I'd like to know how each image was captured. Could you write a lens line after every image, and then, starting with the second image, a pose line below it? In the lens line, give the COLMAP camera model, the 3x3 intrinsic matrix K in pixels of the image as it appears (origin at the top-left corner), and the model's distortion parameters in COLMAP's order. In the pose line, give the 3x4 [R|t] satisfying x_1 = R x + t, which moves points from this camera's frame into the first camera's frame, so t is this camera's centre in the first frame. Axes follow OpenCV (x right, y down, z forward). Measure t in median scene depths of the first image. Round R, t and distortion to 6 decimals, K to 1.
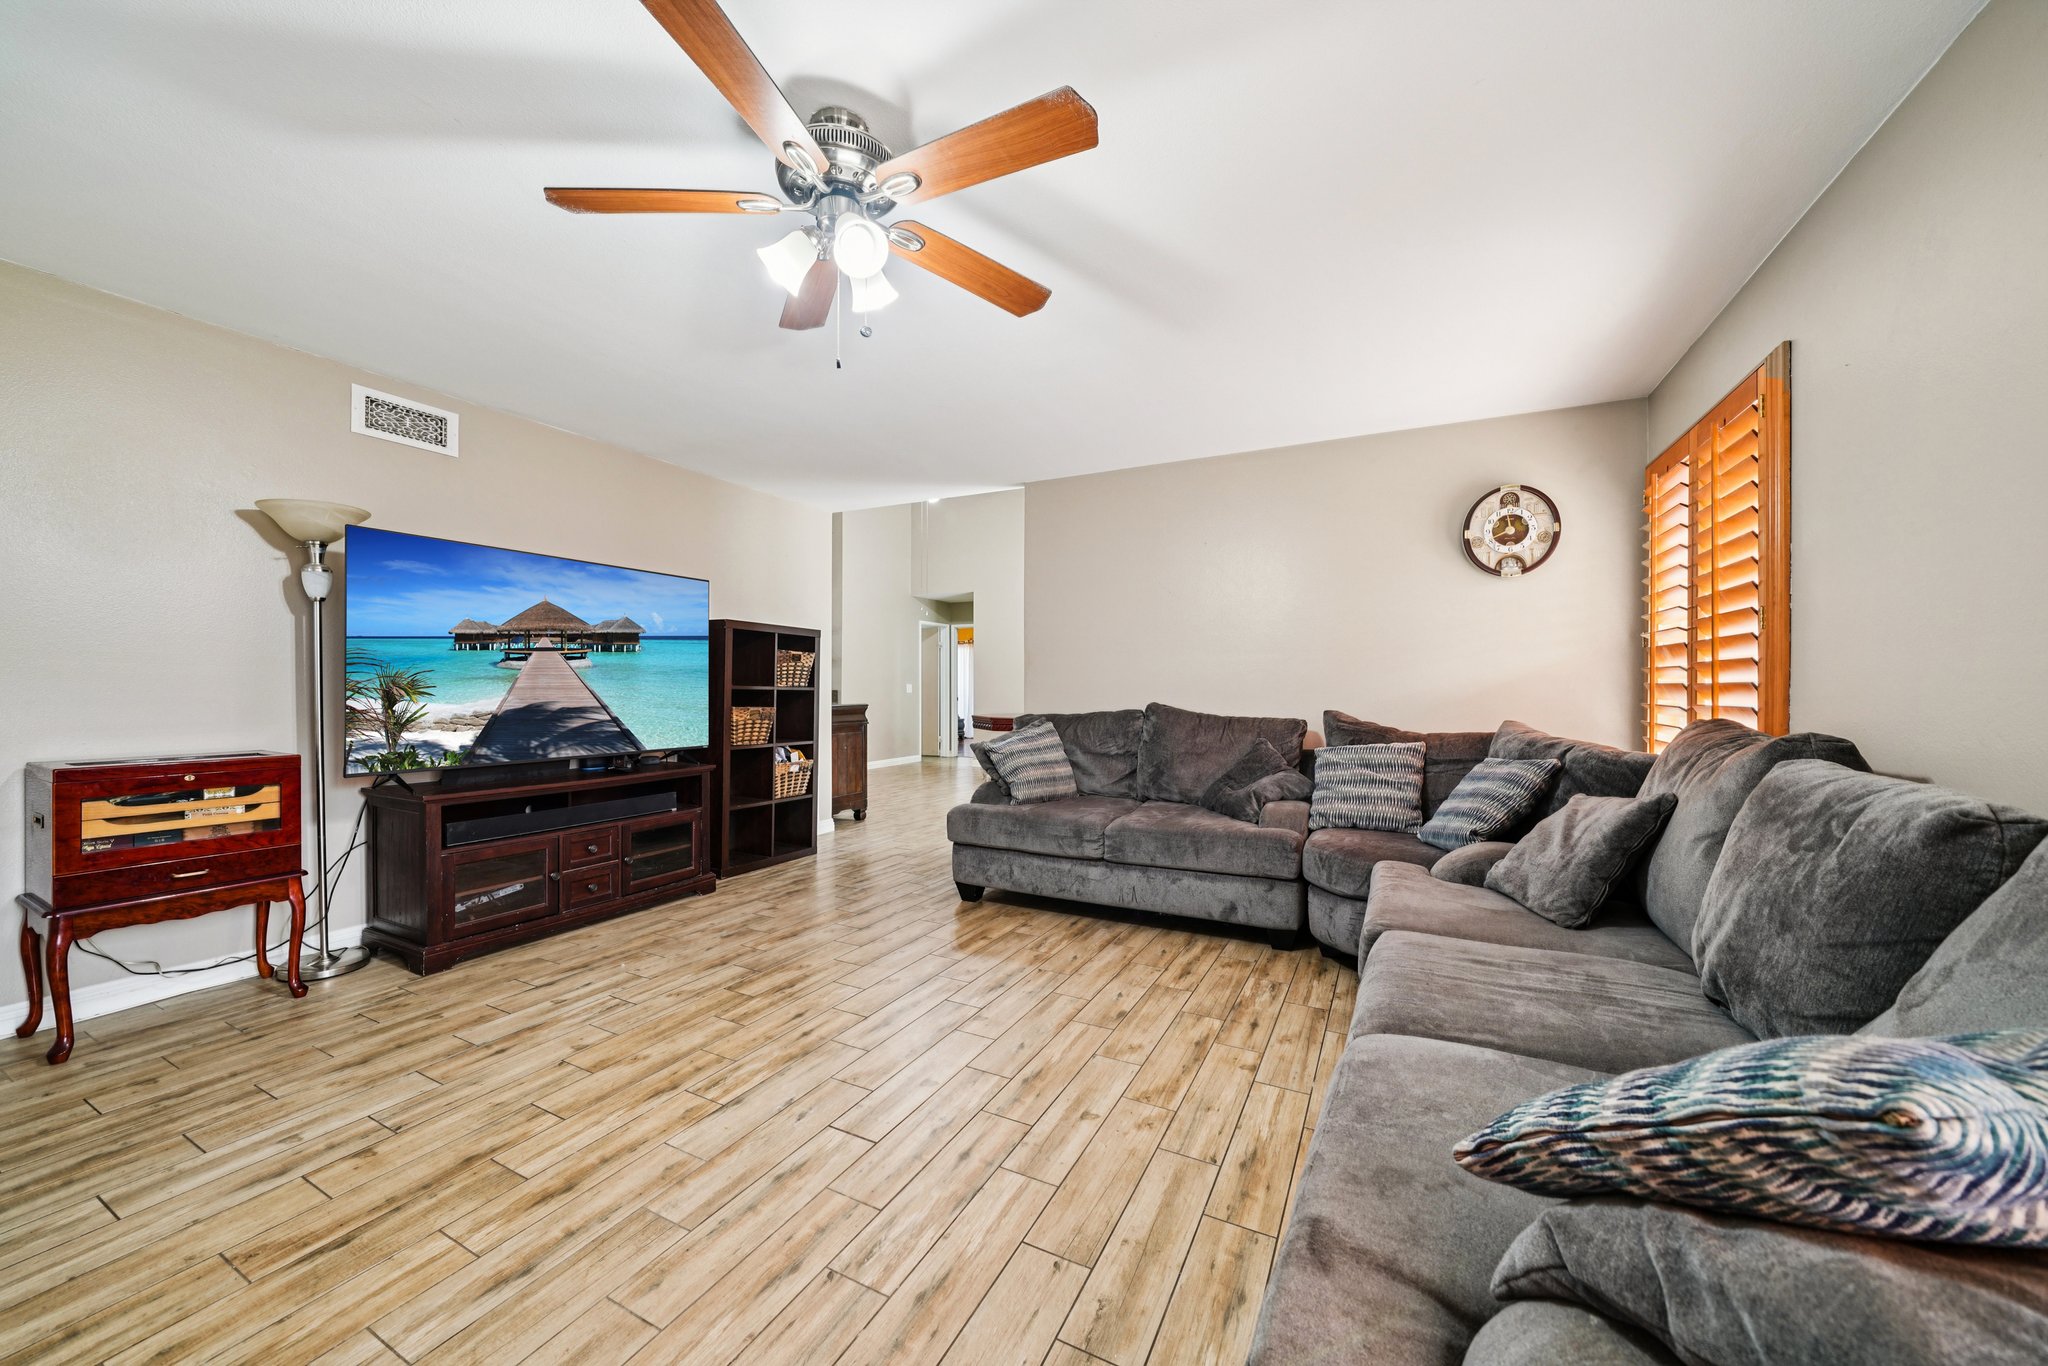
lens RADIAL K [[715.6, 0, 1014.1], [0, 715.6, 688.1], [0, 0, 1]] dist [-0.011628, 0.000518]
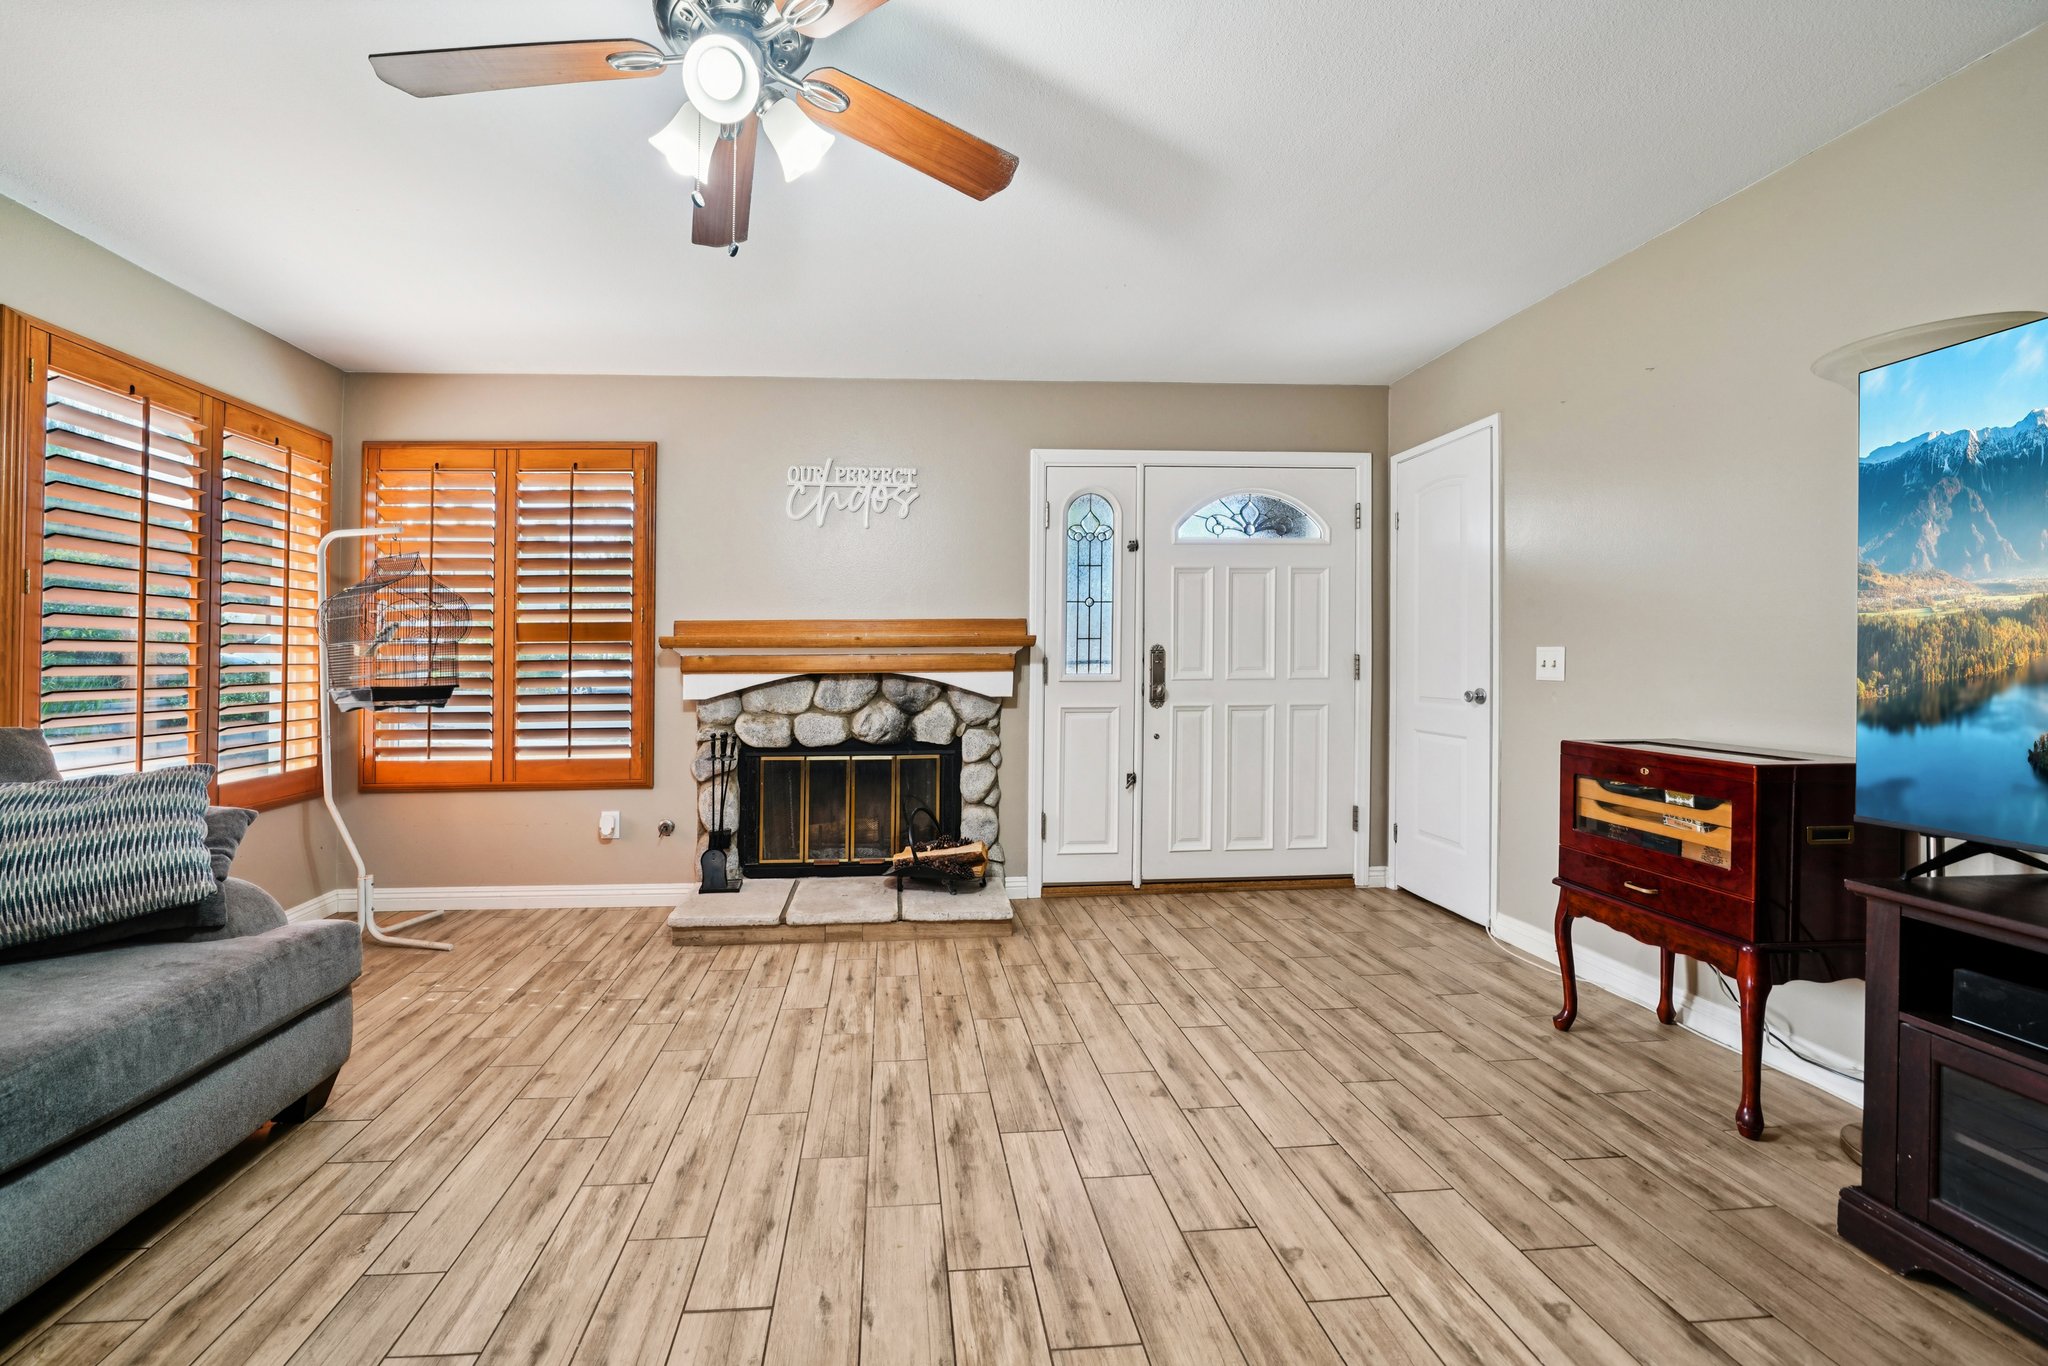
lens RADIAL K [[814.9, 0, 959.1], [0, 814.9, 646.6], [0, 0, 1]] dist [-0.012610, 0.001364]
pose [[-0.854823, -0.004837, -0.518897, -0.006322], [0.002921, 0.999896, -0.014133, -0.005345], [0.518911, -0.013597, -0.854720, 1.294963]]
